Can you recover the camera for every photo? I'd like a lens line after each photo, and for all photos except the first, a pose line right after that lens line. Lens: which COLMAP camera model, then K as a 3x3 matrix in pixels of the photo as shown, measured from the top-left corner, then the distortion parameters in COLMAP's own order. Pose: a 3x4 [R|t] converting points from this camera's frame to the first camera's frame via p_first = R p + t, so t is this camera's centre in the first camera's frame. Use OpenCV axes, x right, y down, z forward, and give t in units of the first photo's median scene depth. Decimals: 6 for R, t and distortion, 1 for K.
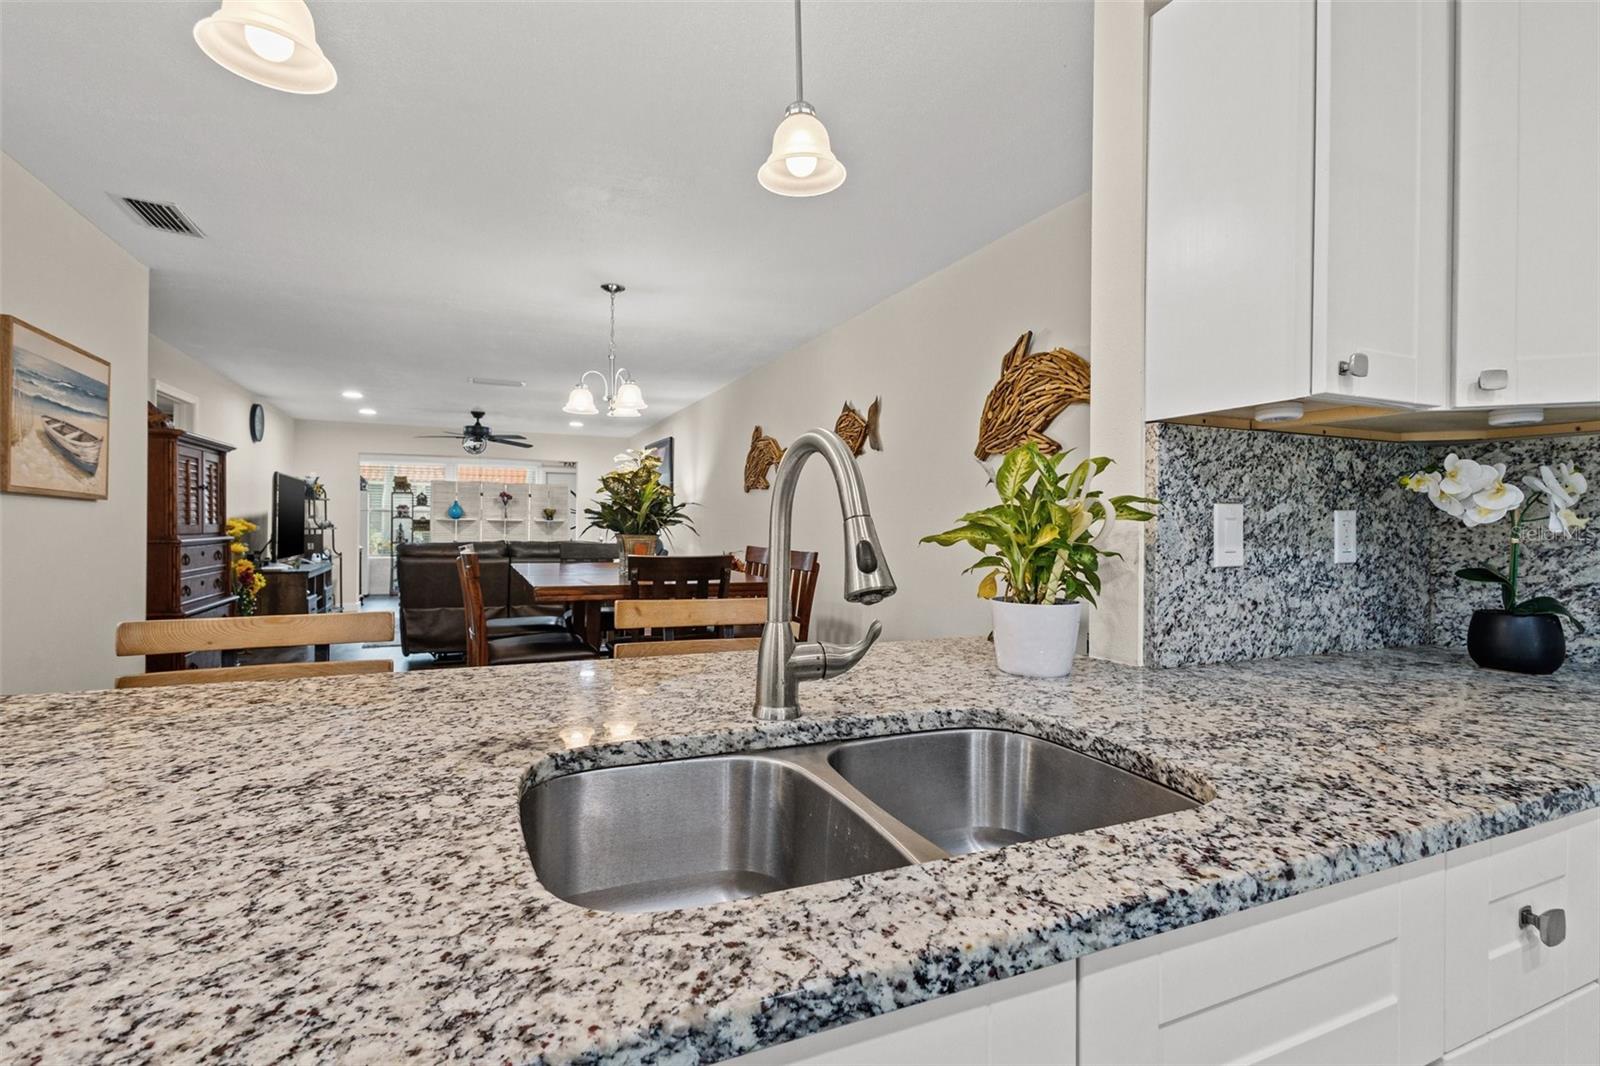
lens RADIAL K [[748.1, 0, 802.7], [0, 748.1, 531.0], [0, 0, 1]] dist [0.008489, -0.000603]
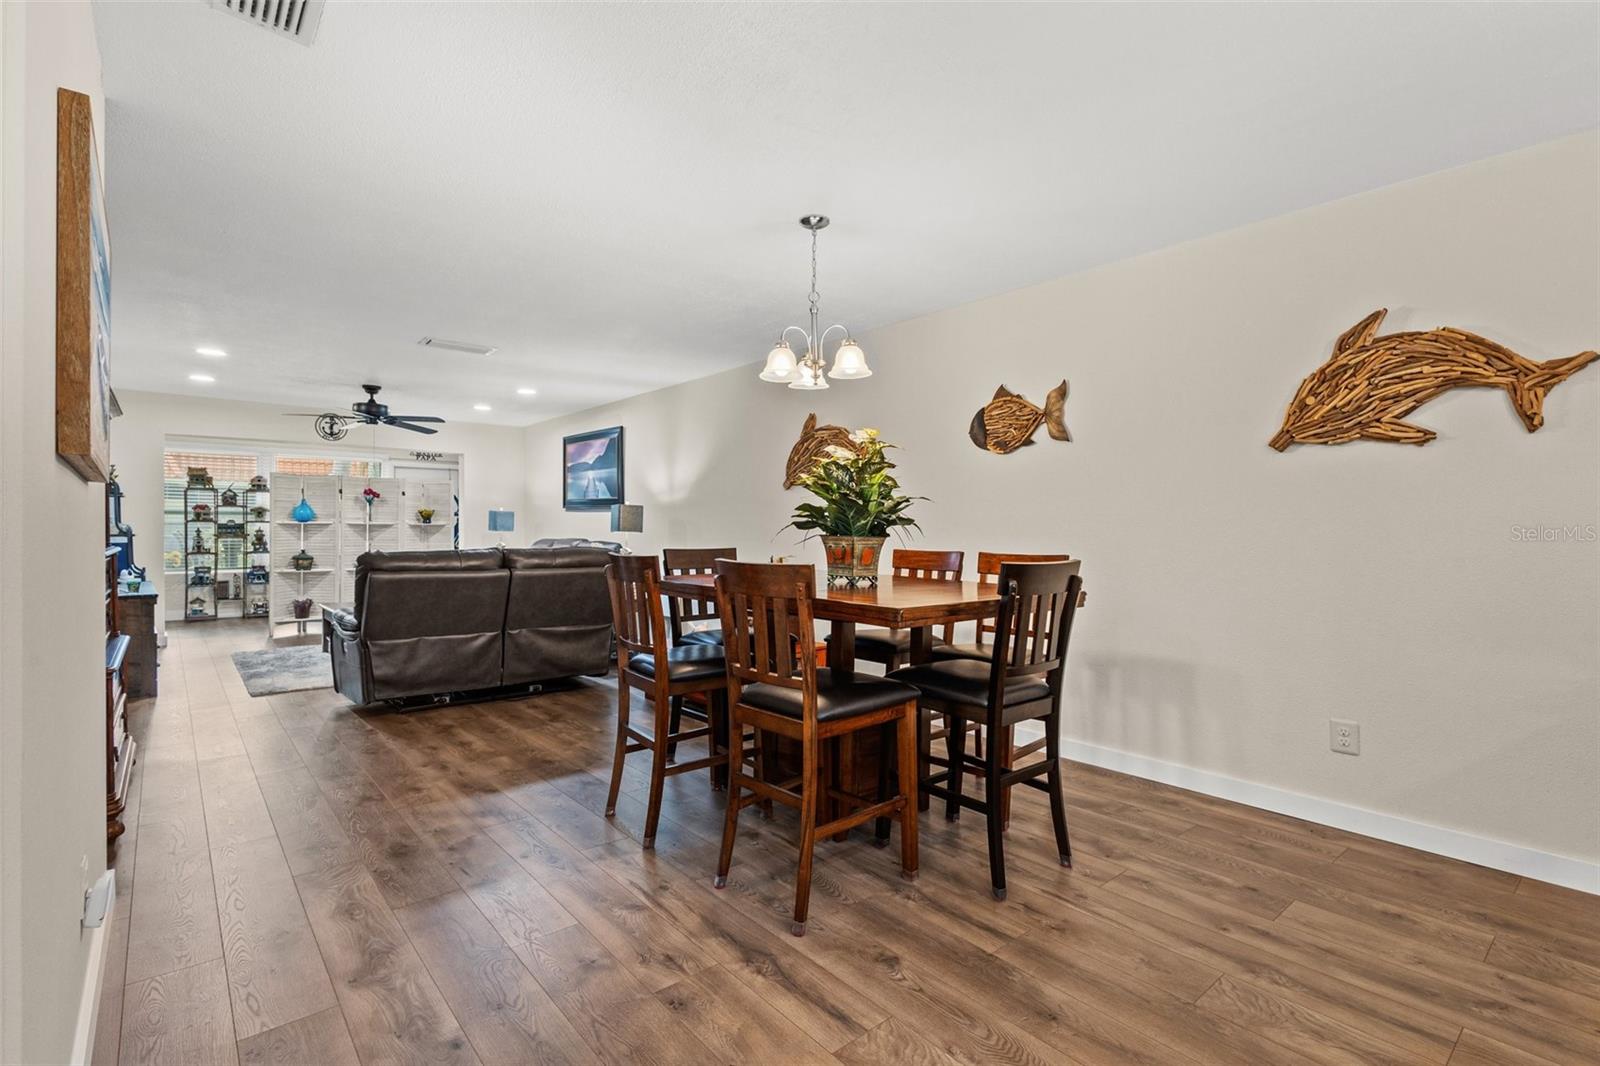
lens RADIAL K [[748.1, 0, 795.7], [0, 748.1, 538.3], [0, 0, 1]] dist [0.008489, -0.000603]
pose [[0.958414, -0.008906, 0.285243, -0.614157], [0.007836, 0.999957, 0.004892, 0.002724], [-0.285274, -0.002453, 0.958443, 0.311072]]
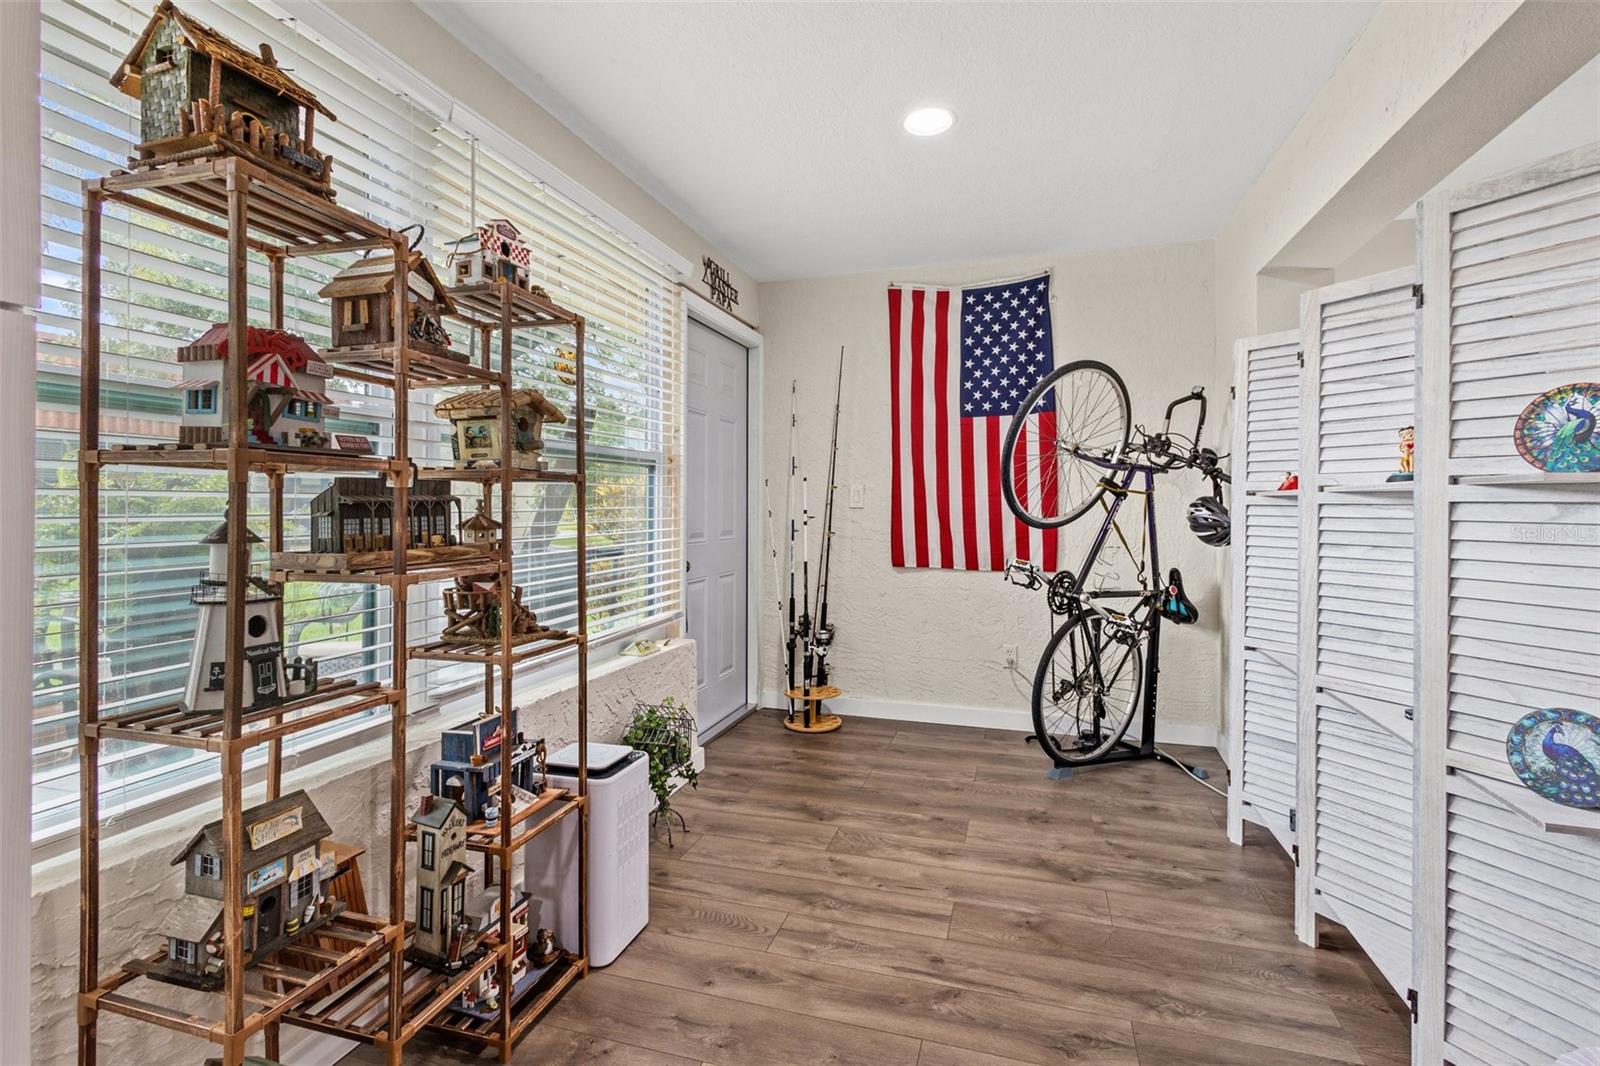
lens RADIAL K [[748.1, 0, 800.1], [0, 748.1, 525.6], [0, 0, 1]] dist [0.008489, -0.000603]
pose [[0.658694, 0.000619, 0.752411, -2.045220], [0.008591, 0.999928, -0.008344, -0.022427], [-0.752362, 0.011960, 0.658642, 3.227312]]
